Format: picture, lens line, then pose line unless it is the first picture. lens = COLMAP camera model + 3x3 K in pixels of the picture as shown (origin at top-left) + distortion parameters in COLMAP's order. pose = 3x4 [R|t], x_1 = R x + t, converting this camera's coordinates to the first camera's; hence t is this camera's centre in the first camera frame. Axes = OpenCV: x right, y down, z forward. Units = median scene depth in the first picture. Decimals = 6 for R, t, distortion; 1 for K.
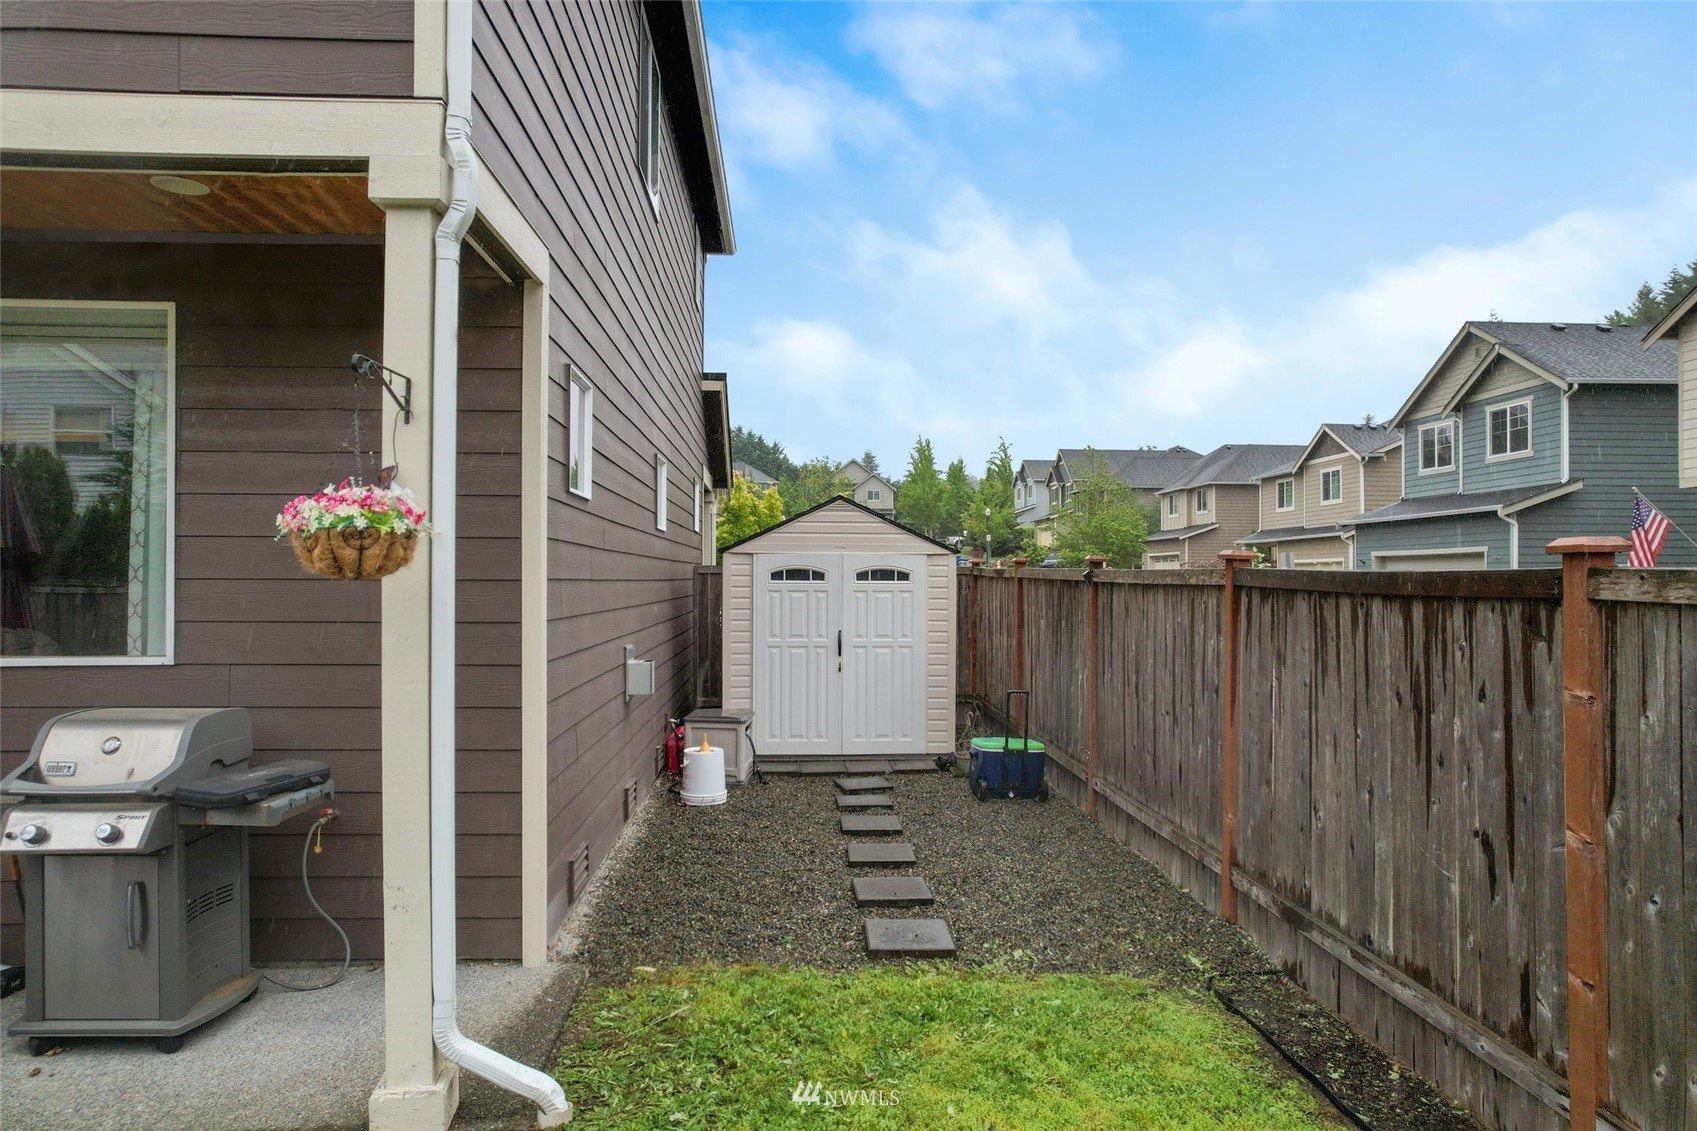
lens RADIAL K [[1087.7, 0, 846.0], [0, 1087.7, 570.5], [0, 0, 1]] dist [-0.032331, 0.015901]
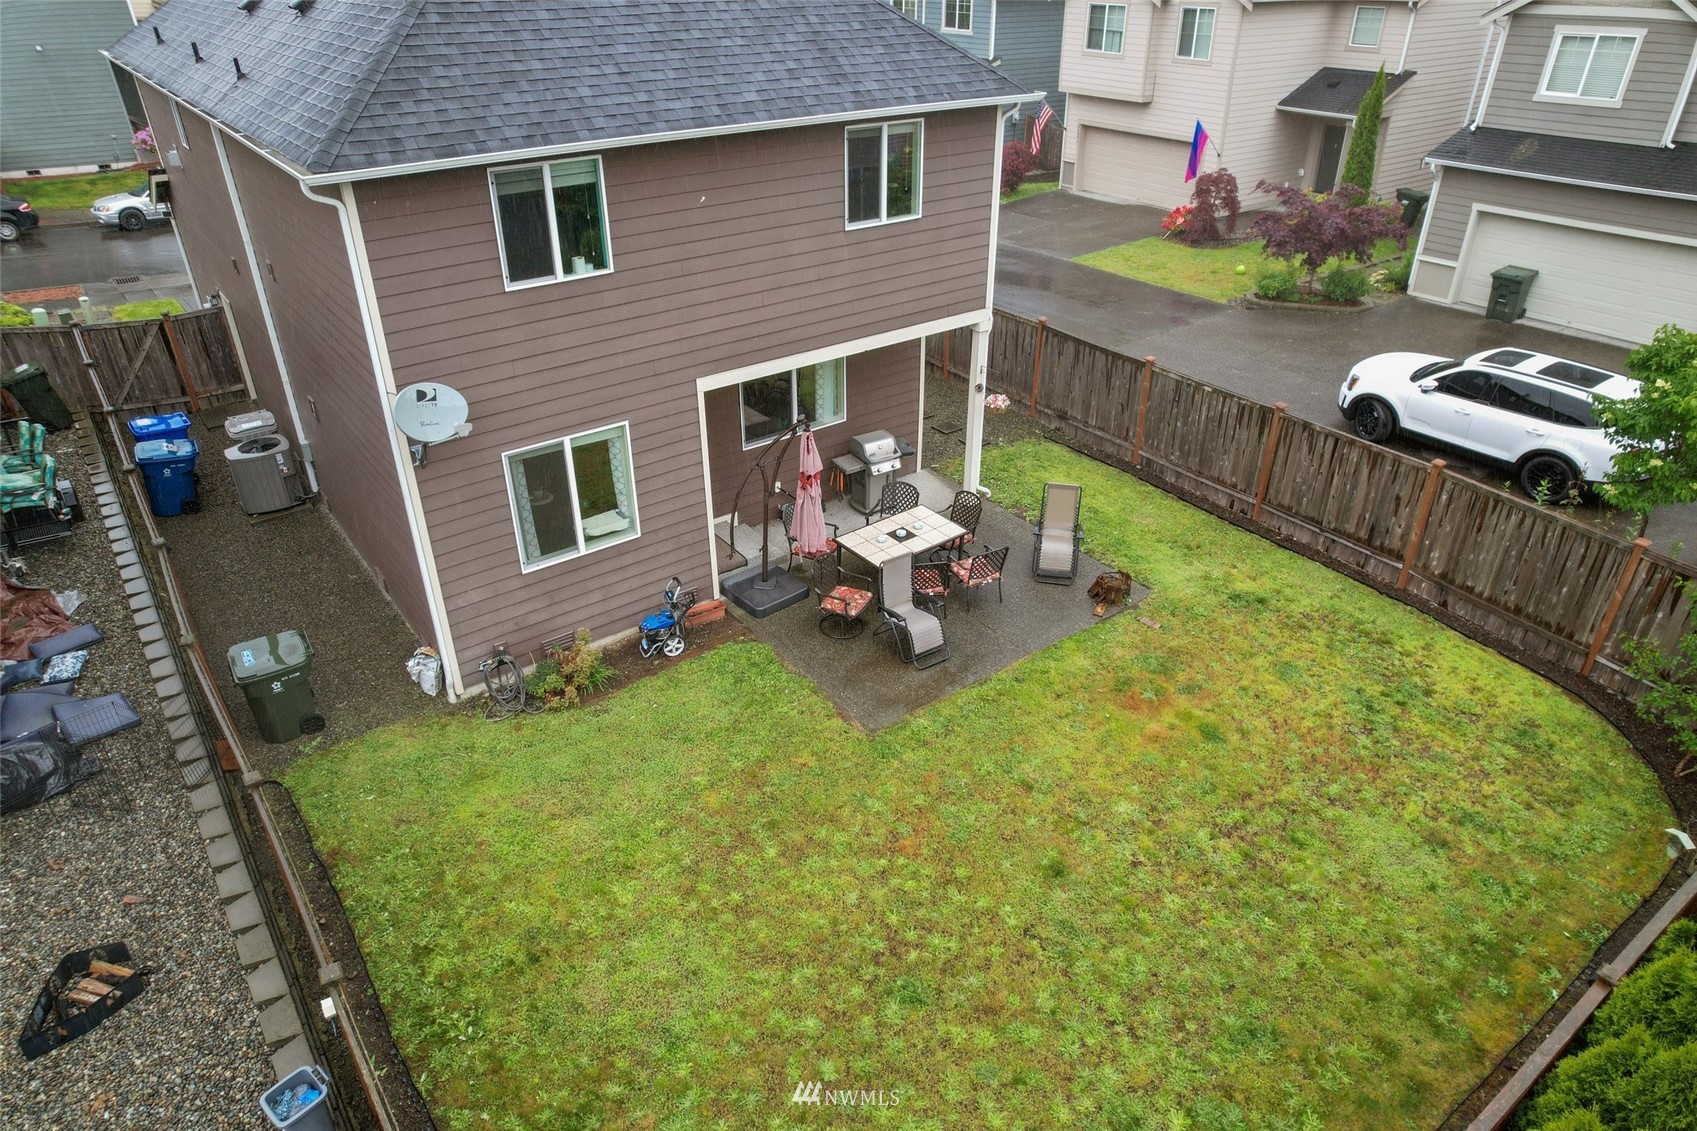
lens RADIAL K [[1087.7, 0, 854.0], [0, 1087.7, 566.2], [0, 0, 1]] dist [-0.032331, 0.015901]
pose [[0.835397, -0.282648, 0.471404, -2.799263], [0.002976, 0.859962, 0.510349, -1.547048], [-0.549639, -0.424941, 0.719251, -2.109461]]
